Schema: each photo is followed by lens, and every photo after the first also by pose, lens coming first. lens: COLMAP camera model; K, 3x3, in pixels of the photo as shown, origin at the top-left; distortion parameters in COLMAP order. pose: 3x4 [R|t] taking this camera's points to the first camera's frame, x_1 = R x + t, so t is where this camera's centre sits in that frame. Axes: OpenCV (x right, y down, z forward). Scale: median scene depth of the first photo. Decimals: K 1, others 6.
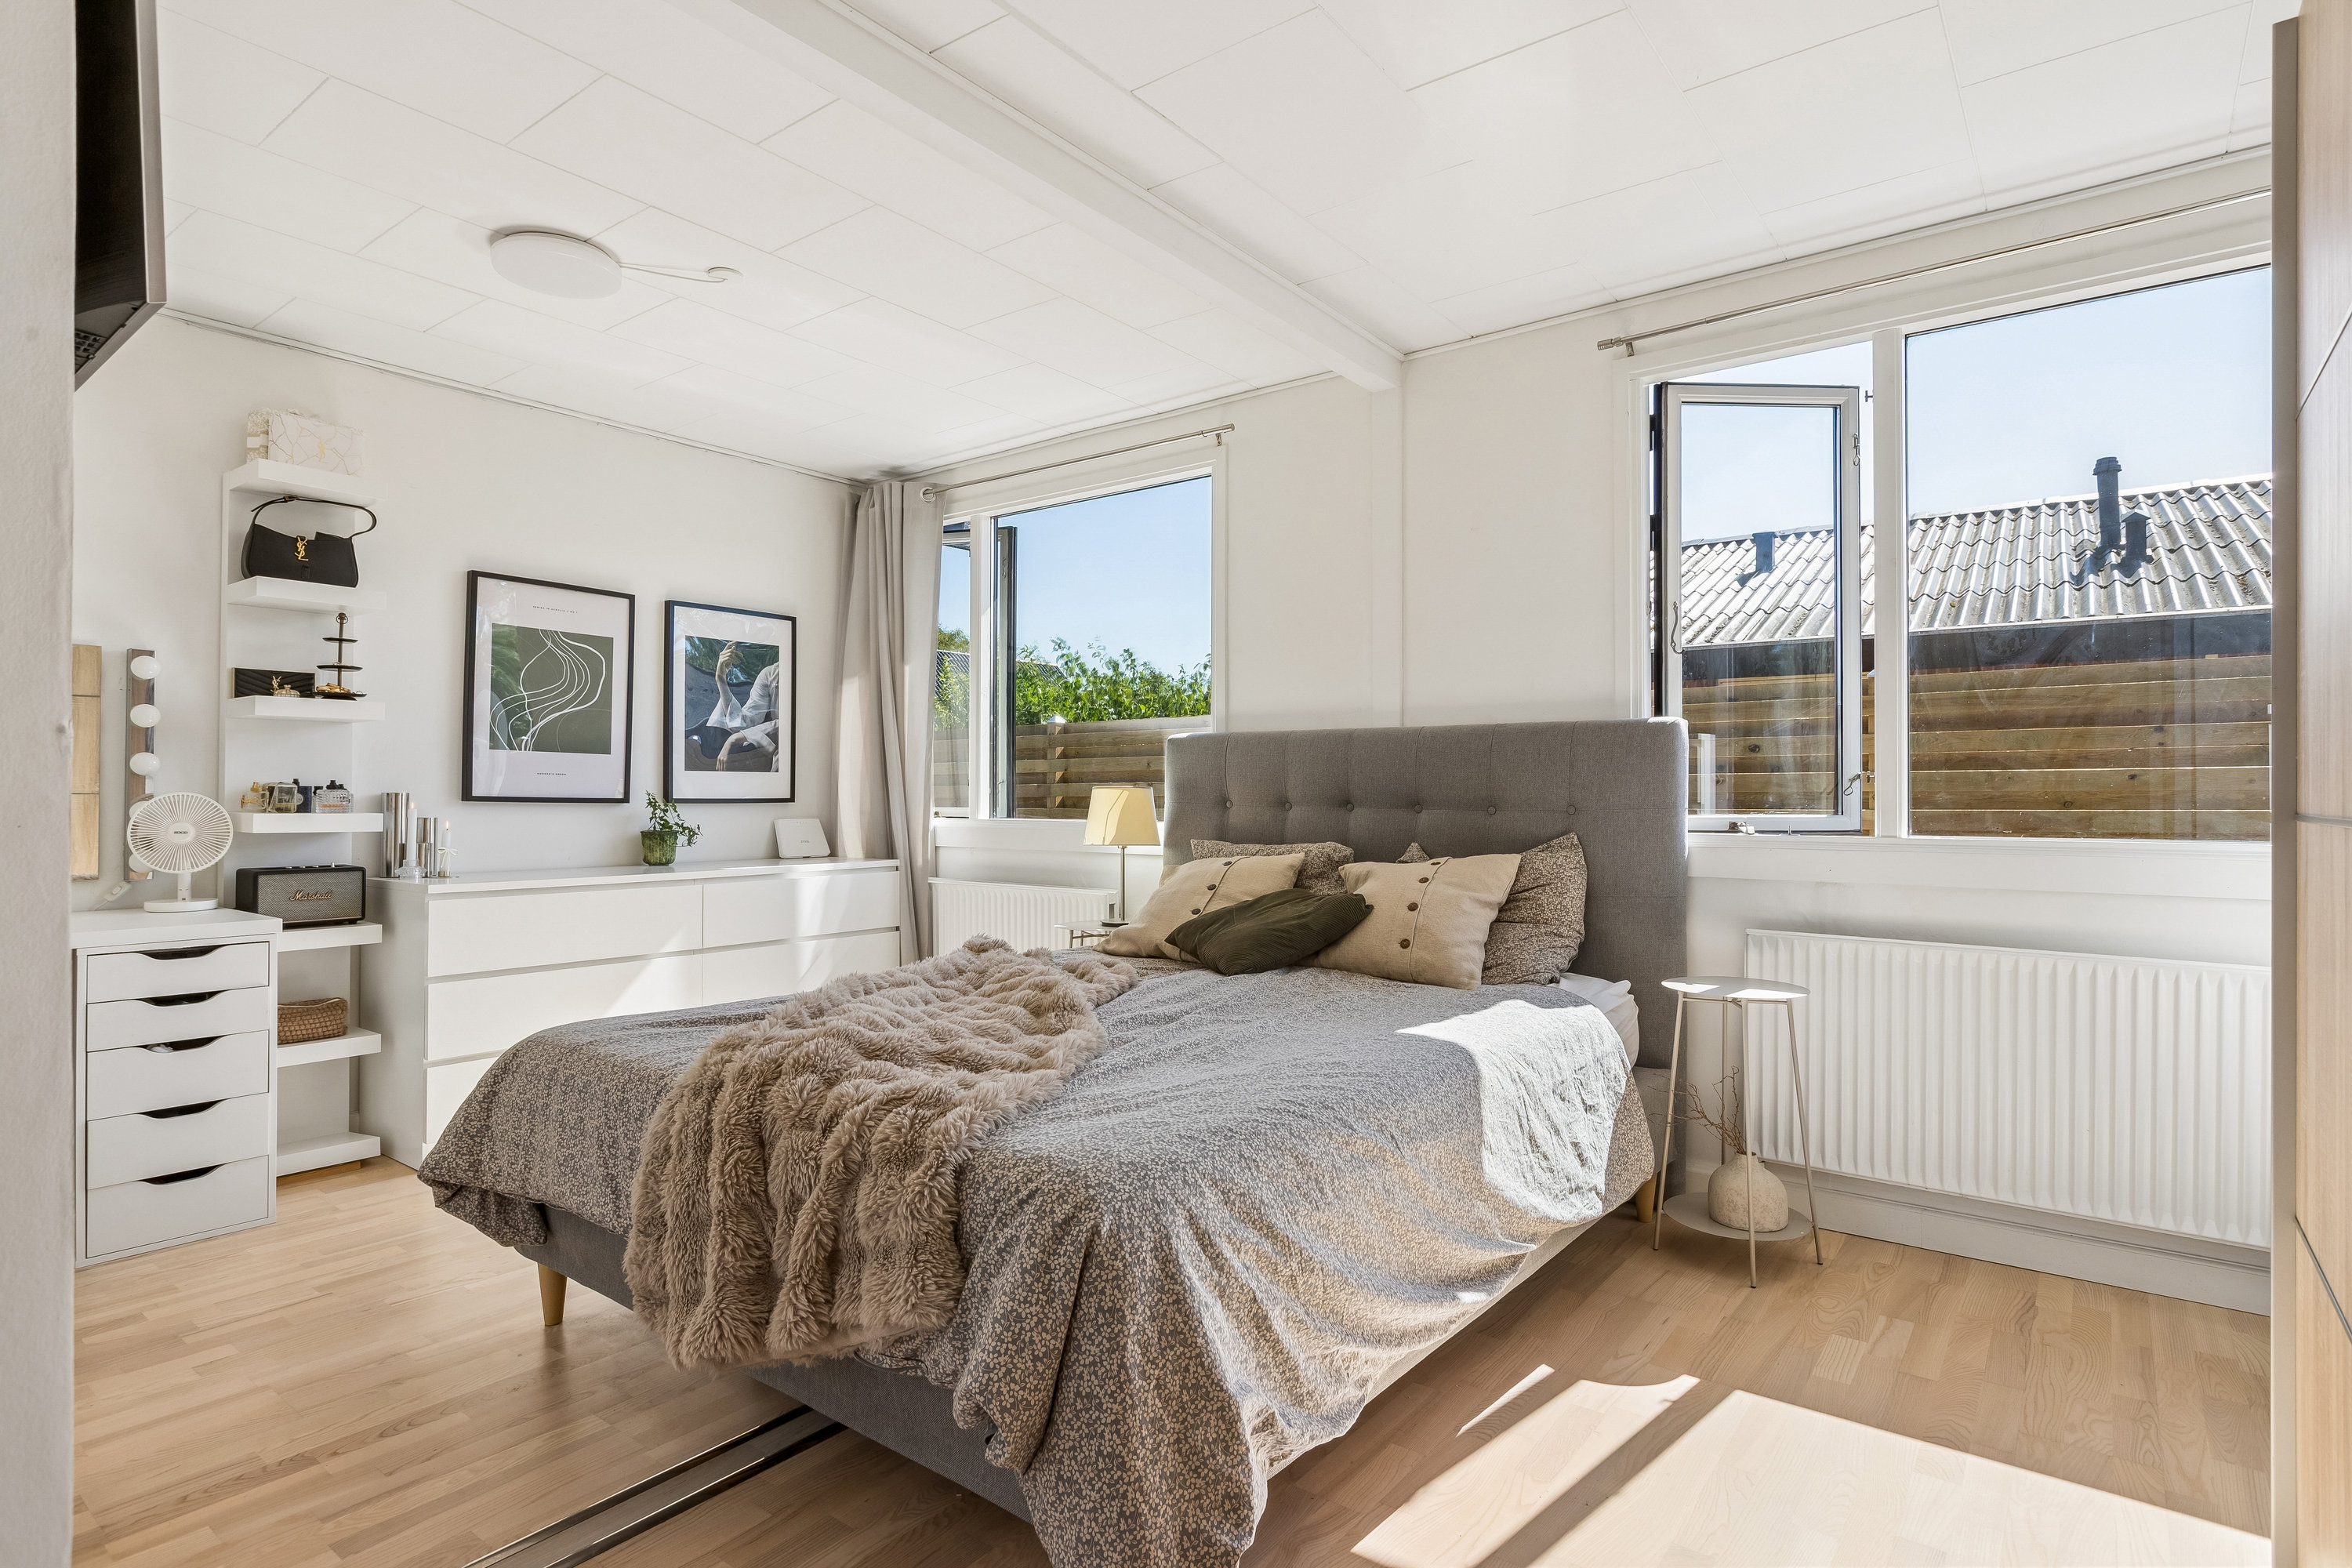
lens RADIAL K [[1230.7, 0, 1176.0], [0, 1230.7, 784.0], [0, 0, 1]] dist [-0.002476, -0.000206]
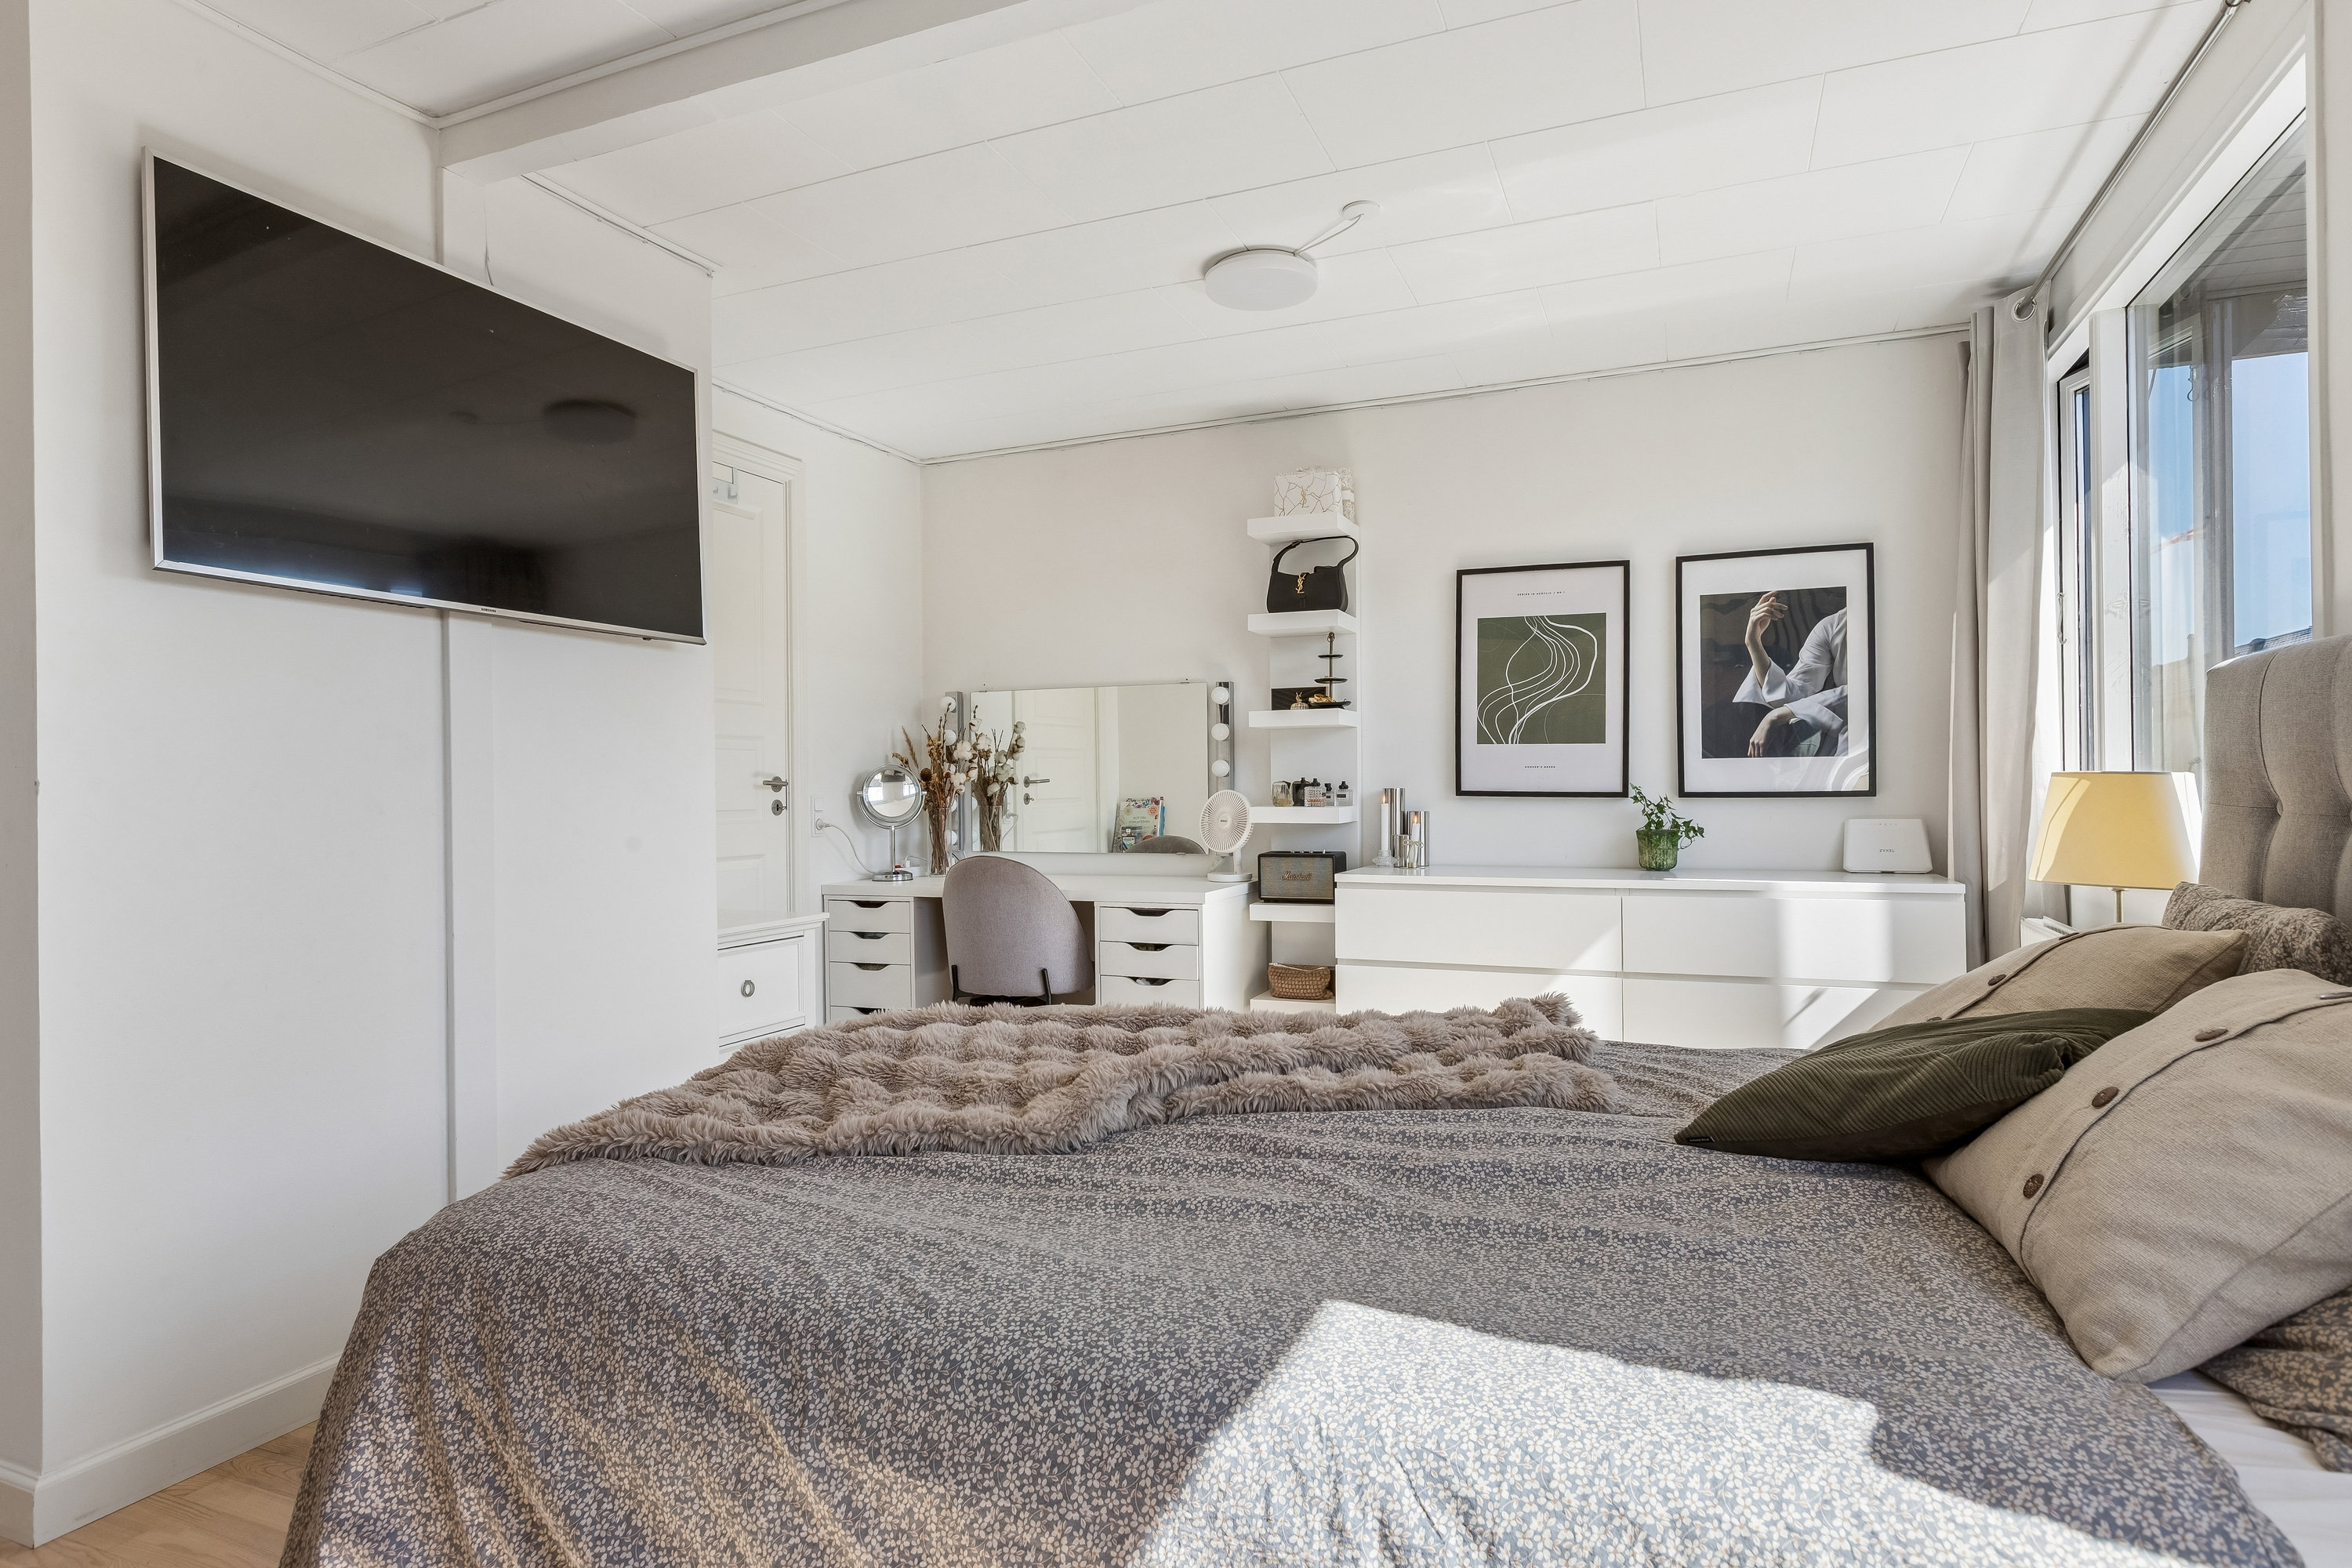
lens RADIAL K [[1230.7, 0, 1176.0], [0, 1230.7, 784.0], [0, 0, 1]] dist [-0.002476, -0.000206]
pose [[0.258145, -0.011824, -0.966034, 0.323747], [0.015389, 0.999849, -0.008125, 0.007871], [0.965984, -0.012769, 0.258288, 0.466801]]
